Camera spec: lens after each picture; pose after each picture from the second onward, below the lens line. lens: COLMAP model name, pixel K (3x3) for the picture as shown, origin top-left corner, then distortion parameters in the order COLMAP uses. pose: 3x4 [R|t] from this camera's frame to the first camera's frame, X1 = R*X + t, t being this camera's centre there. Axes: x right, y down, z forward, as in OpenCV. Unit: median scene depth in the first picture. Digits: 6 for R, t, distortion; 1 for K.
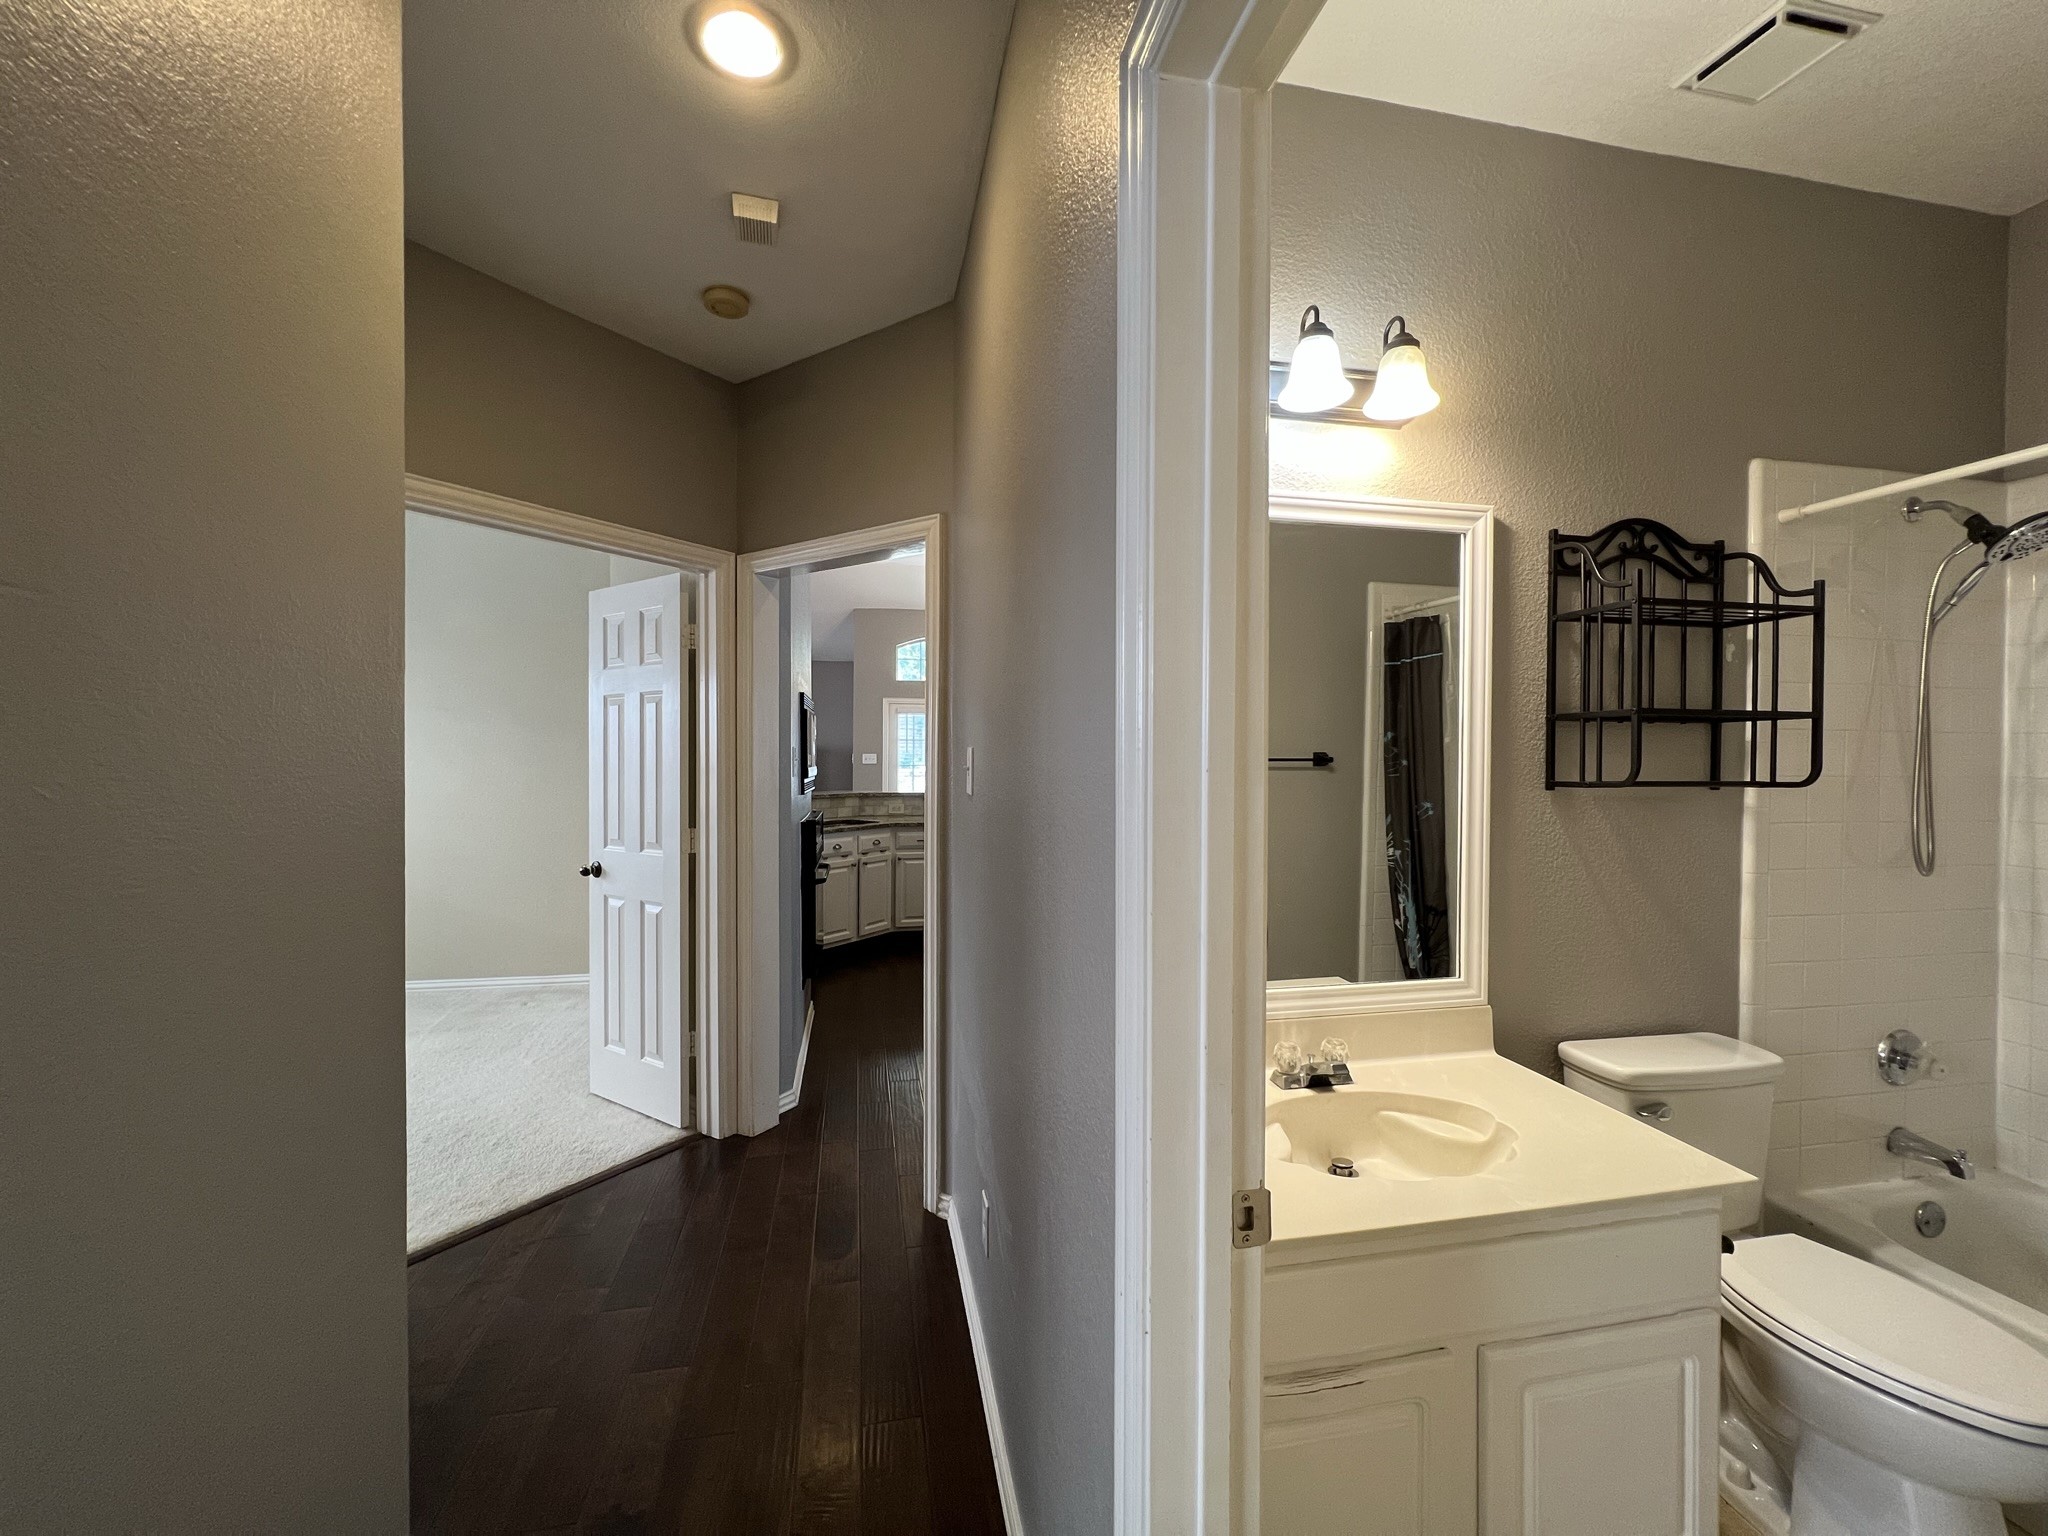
lens RADIAL K [[822.5, 0, 1020.8], [0, 822.5, 761.9], [0, 0, 1]] dist [-0.003200, 0.000663]
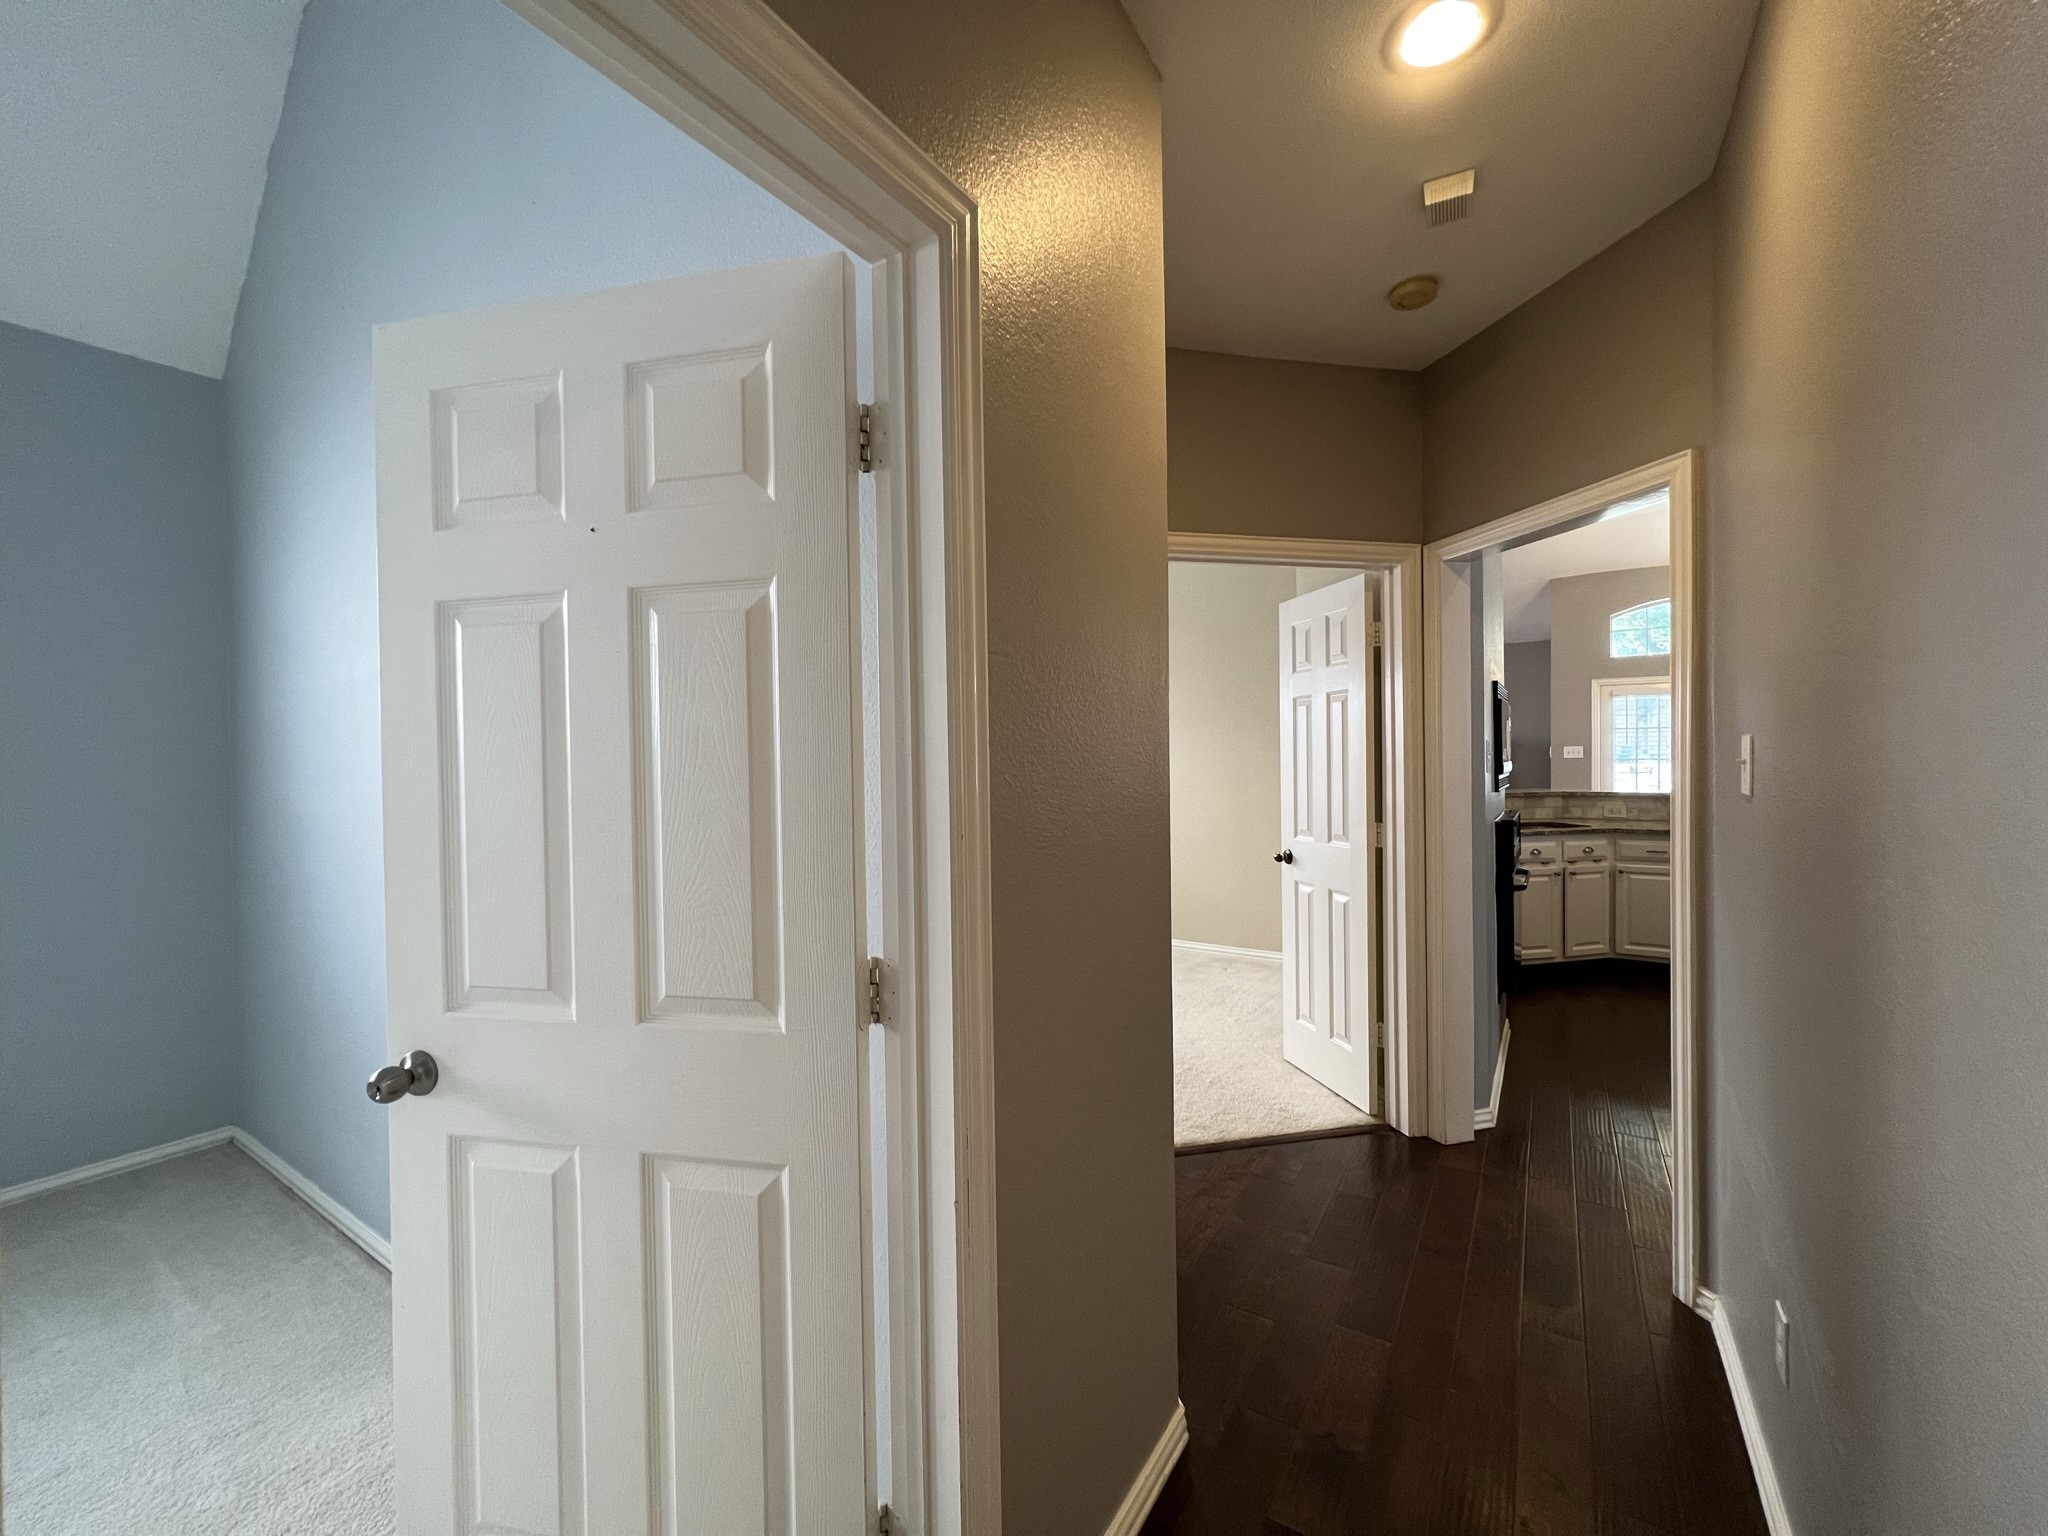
lens RADIAL K [[821.5, 0, 1020.6], [0, 821.5, 762.6], [0, 0, 1]] dist [-0.005791, 0.002588]
pose [[0.717912, -0.005924, -0.696109, -0.010498], [0.009738, 0.999951, 0.001534, 0.000323], [0.696066, -0.007881, 0.717935, -0.035321]]
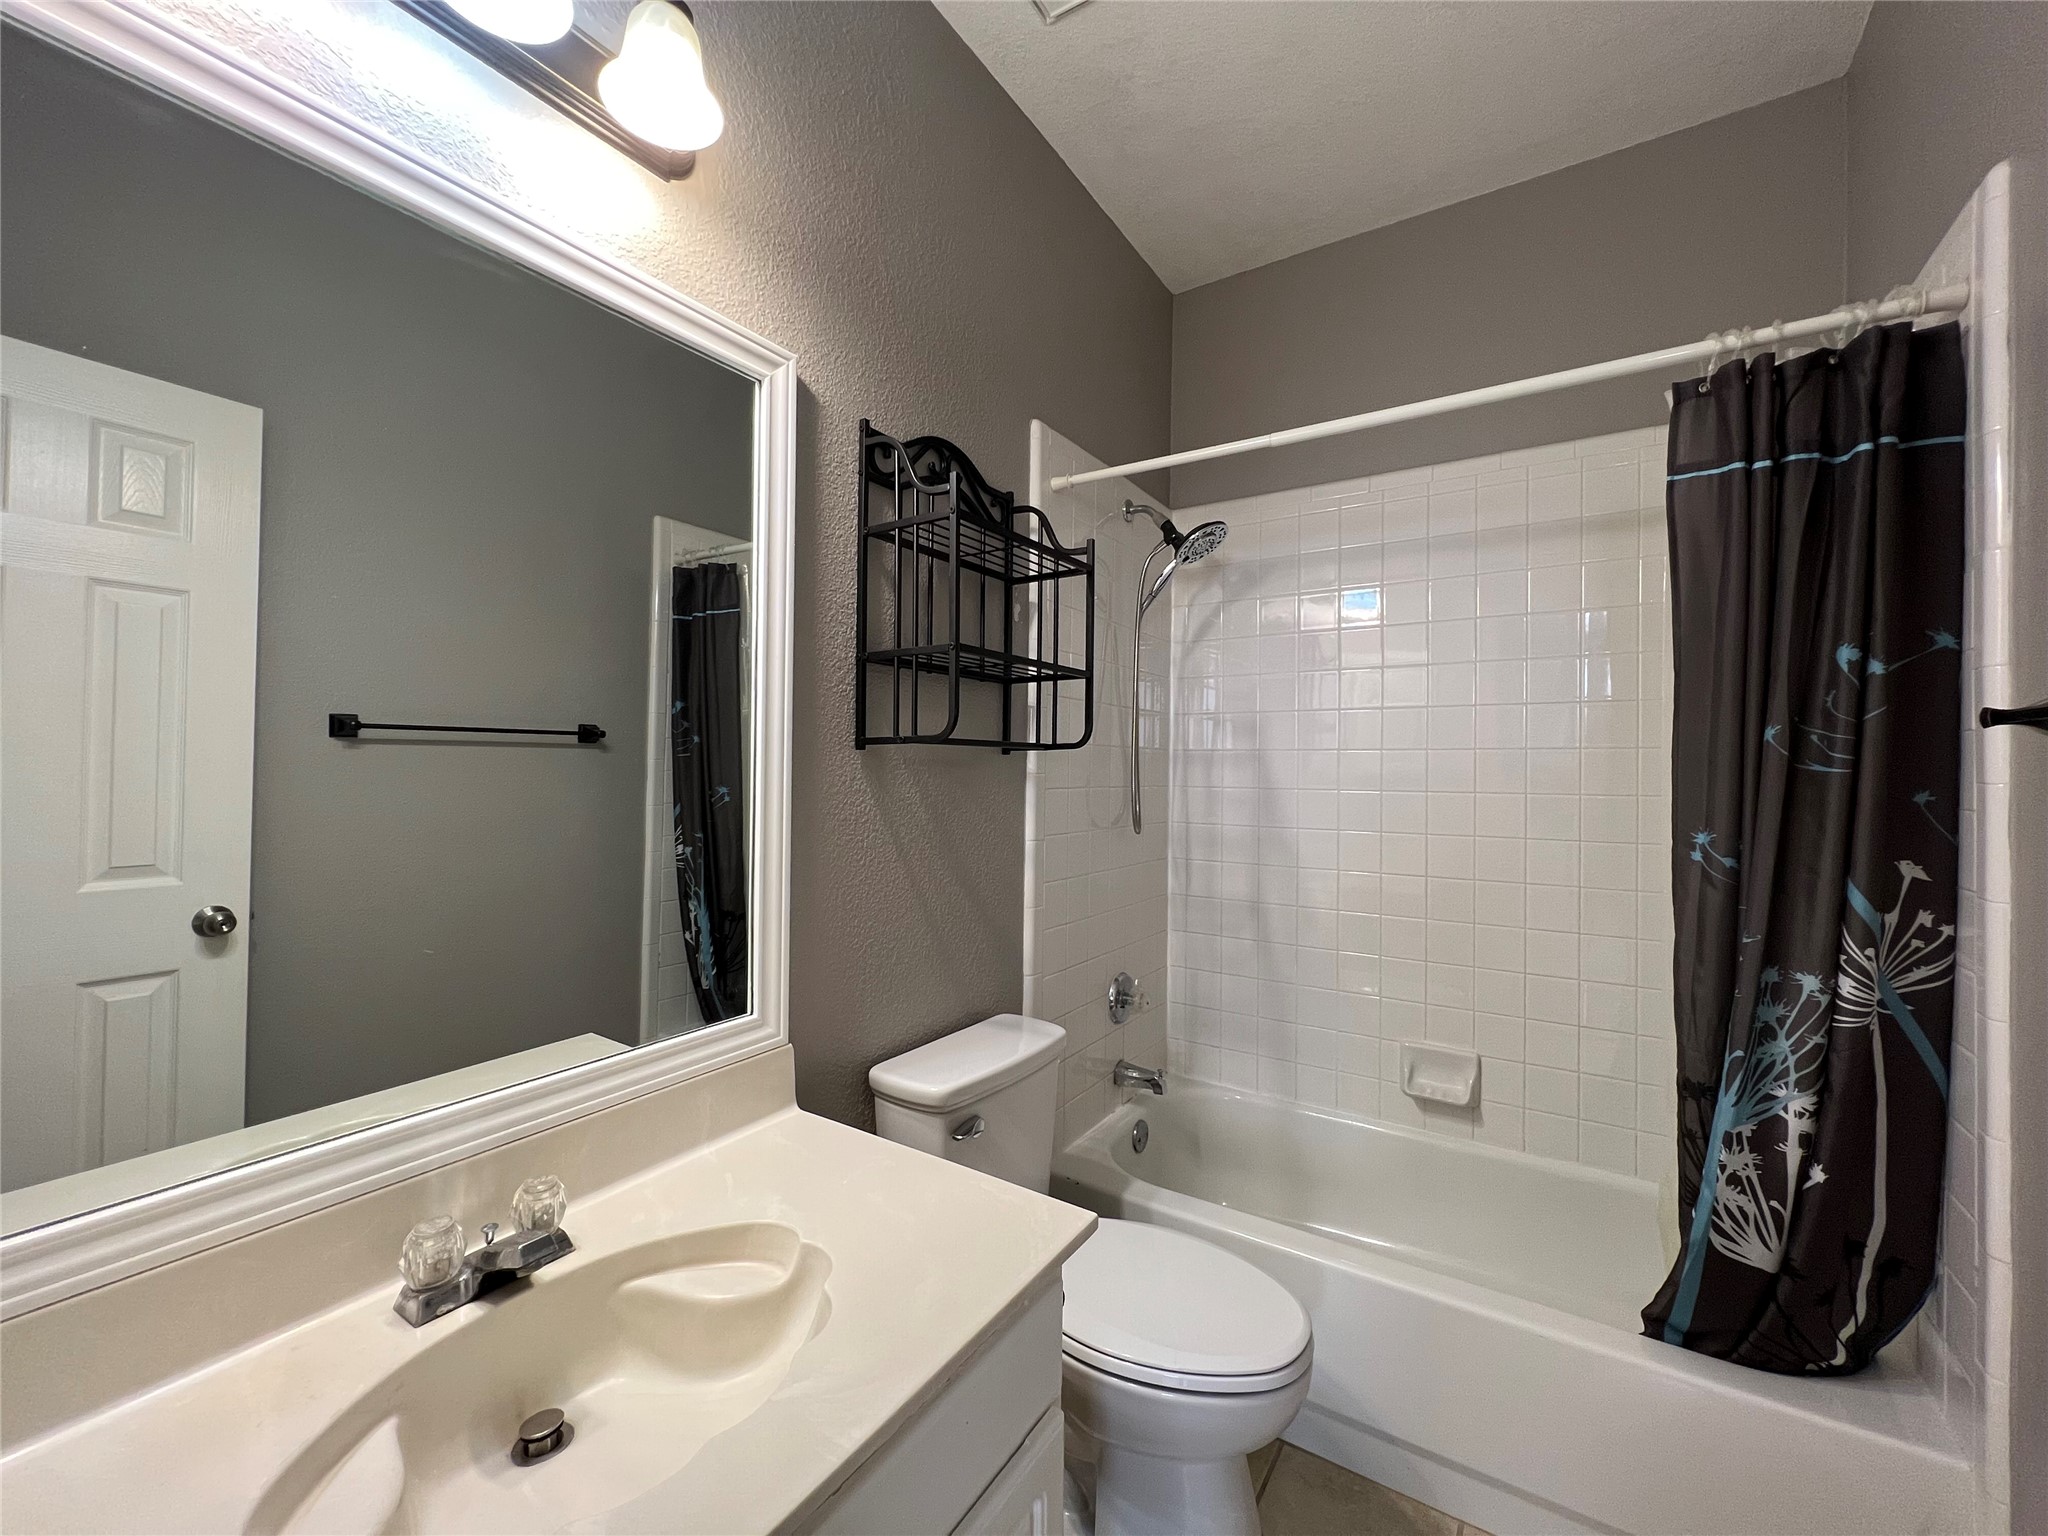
lens RADIAL K [[822.5, 0, 1020.8], [0, 822.5, 761.9], [0, 0, 1]] dist [-0.003200, 0.000663]
pose [[0.701609, 0.005891, 0.712538, 0.141265], [0.000284, 0.999963, -0.008547, 0.039178], [-0.712562, 0.006199, 0.701581, 0.249983]]
